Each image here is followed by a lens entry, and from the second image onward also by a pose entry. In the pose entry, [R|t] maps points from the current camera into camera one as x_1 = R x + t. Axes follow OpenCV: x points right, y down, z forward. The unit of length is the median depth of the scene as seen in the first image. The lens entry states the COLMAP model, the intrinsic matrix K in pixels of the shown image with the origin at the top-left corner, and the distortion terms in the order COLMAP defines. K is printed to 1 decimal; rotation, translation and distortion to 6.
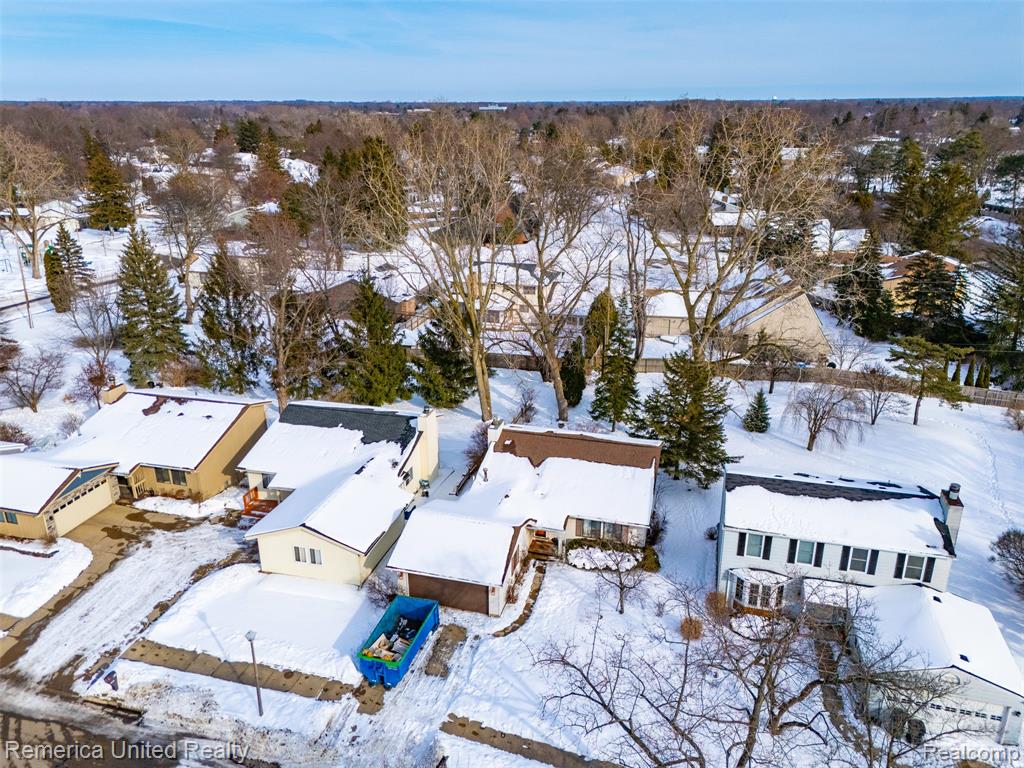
lens RADIAL K [[747.0, 0, 512.4], [0, 747.0, 383.6], [0, 0, 1]] dist [0.072974, -0.064408]
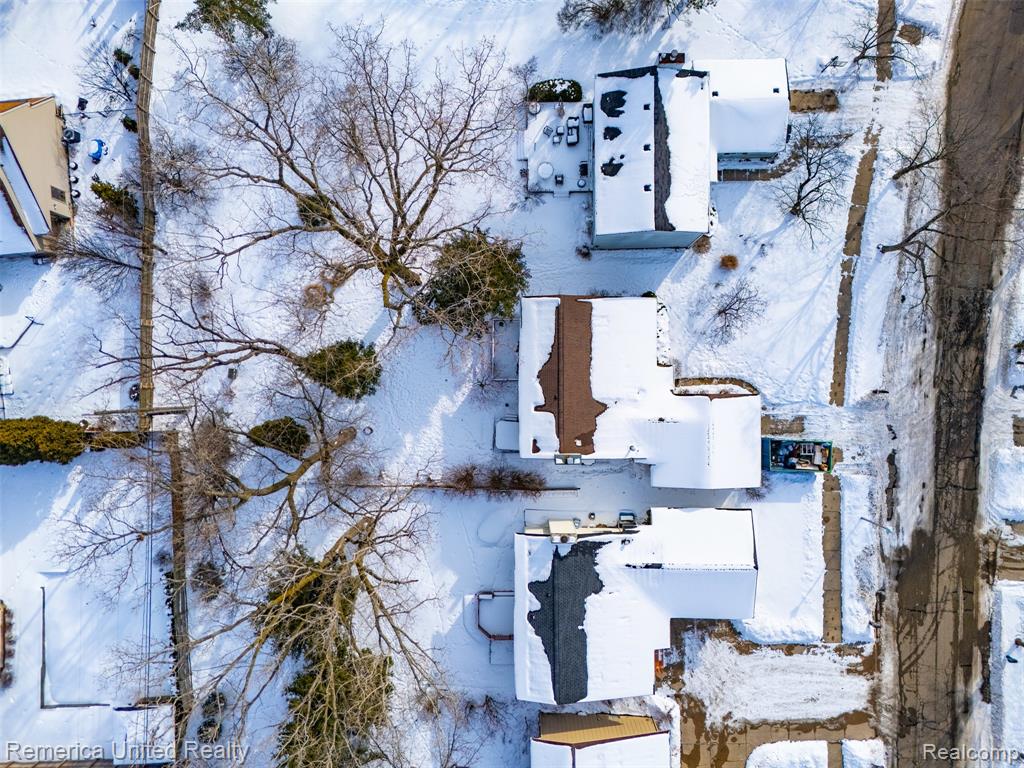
lens RADIAL K [[747.0, 0, 513.0], [0, 747.0, 381.9], [0, 0, 1]] dist [0.072974, -0.064408]
pose [[-0.267270, -0.963544, 0.012215, 0.087424], [0.351491, -0.085679, 0.932262, -0.912219], [-0.897230, 0.253459, 0.361576, 0.714746]]
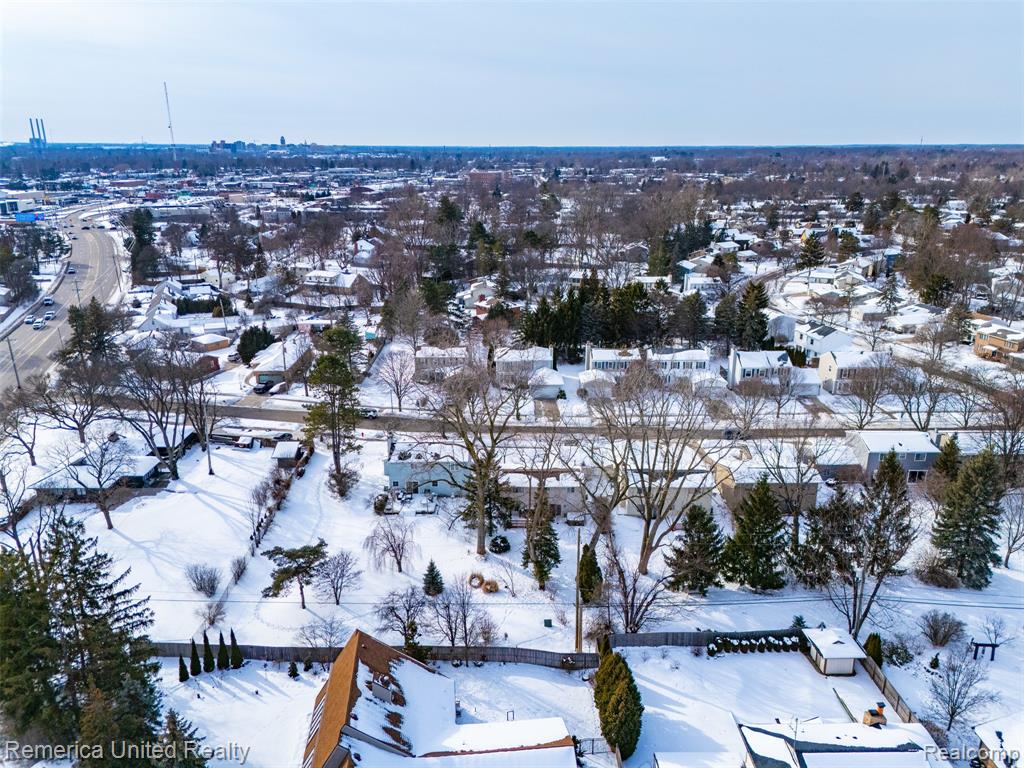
lens RADIAL K [[747.0, 0, 508.4], [0, 747.0, 384.6], [0, 0, 1]] dist [0.072974, -0.064408]
pose [[-0.962494, 0.085102, -0.257611, 0.661210], [-0.091837, 0.791277, 0.604522, -1.295688], [0.255288, 0.605507, -0.753783, 2.356611]]
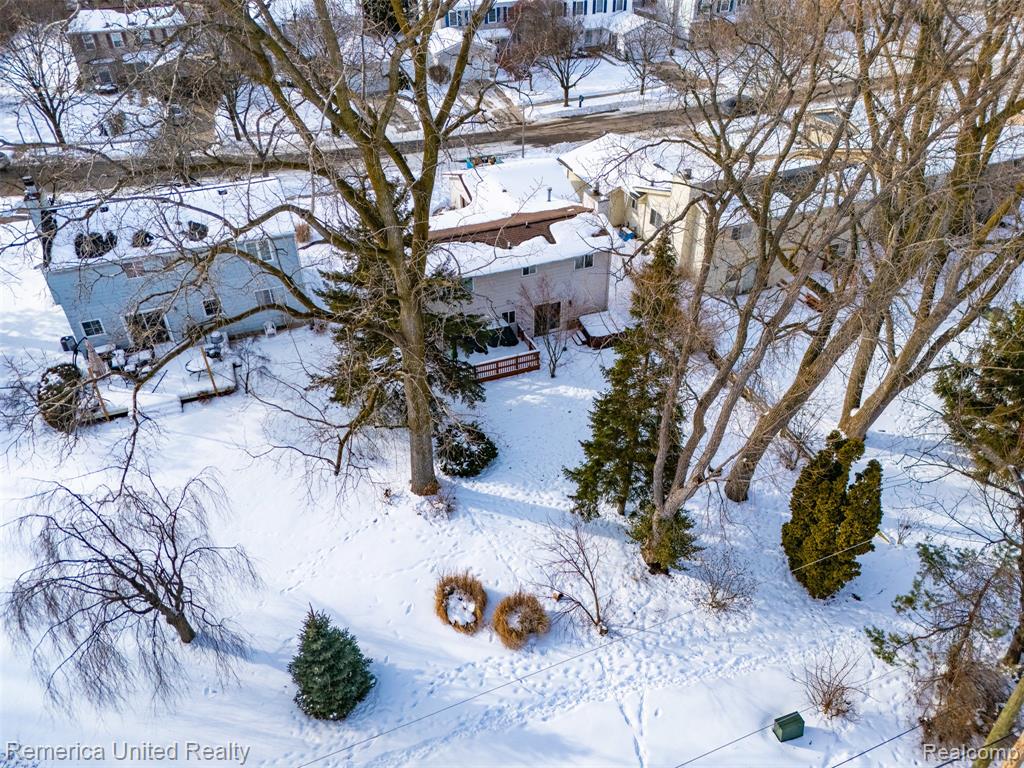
lens RADIAL K [[747.0, 0, 515.9], [0, 747.0, 384.5], [0, 0, 1]] dist [0.072974, -0.064408]
pose [[-0.796296, 0.362450, -0.484296, 0.502248], [-0.202751, 0.594378, 0.778207, -0.426329], [0.569916, 0.717875, -0.399814, 1.456040]]
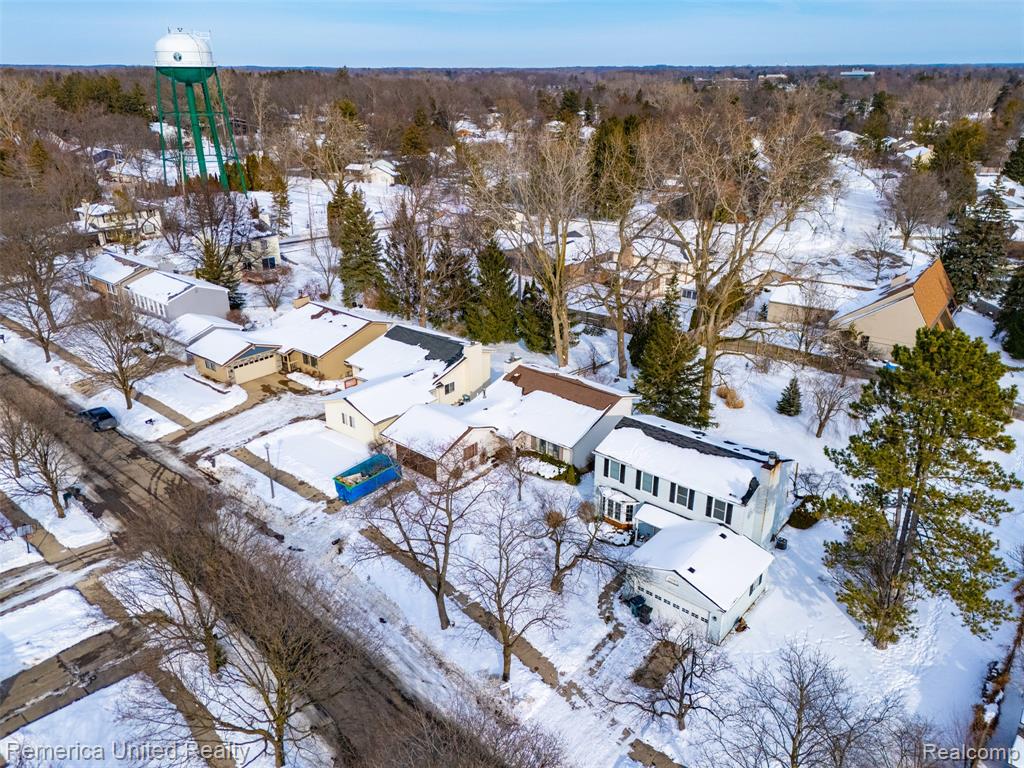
lens RADIAL K [[747.0, 0, 514.8], [0, 747.0, 383.8], [0, 0, 1]] dist [0.072974, -0.064408]
pose [[0.906293, 0.167615, -0.387993, 0.507917], [-0.151528, 0.985832, 0.071938, 0.002198], [0.394554, -0.006405, 0.918851, -0.191048]]
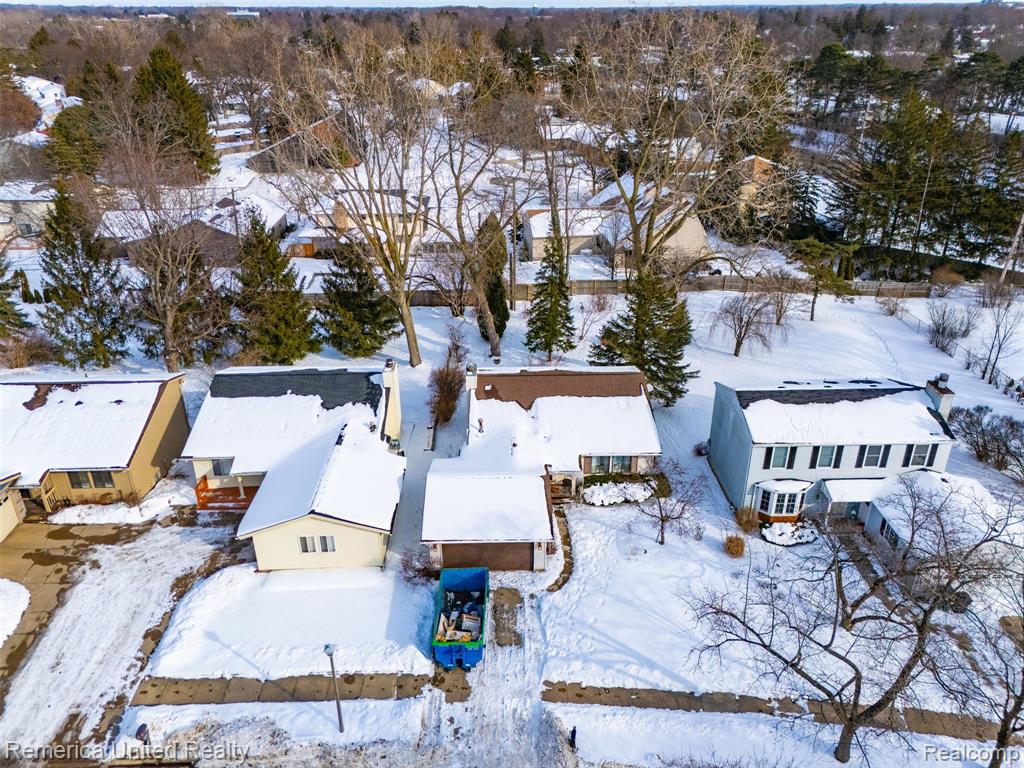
lens RADIAL K [[747.0, 0, 512.4], [0, 747.0, 386.0], [0, 0, 1]] dist [0.072974, -0.064408]
pose [[0.957956, -0.127597, 0.256980, -0.223757], [0.099948, 0.987974, 0.117973, -0.031537], [-0.268943, -0.087328, 0.959189, 0.095769]]
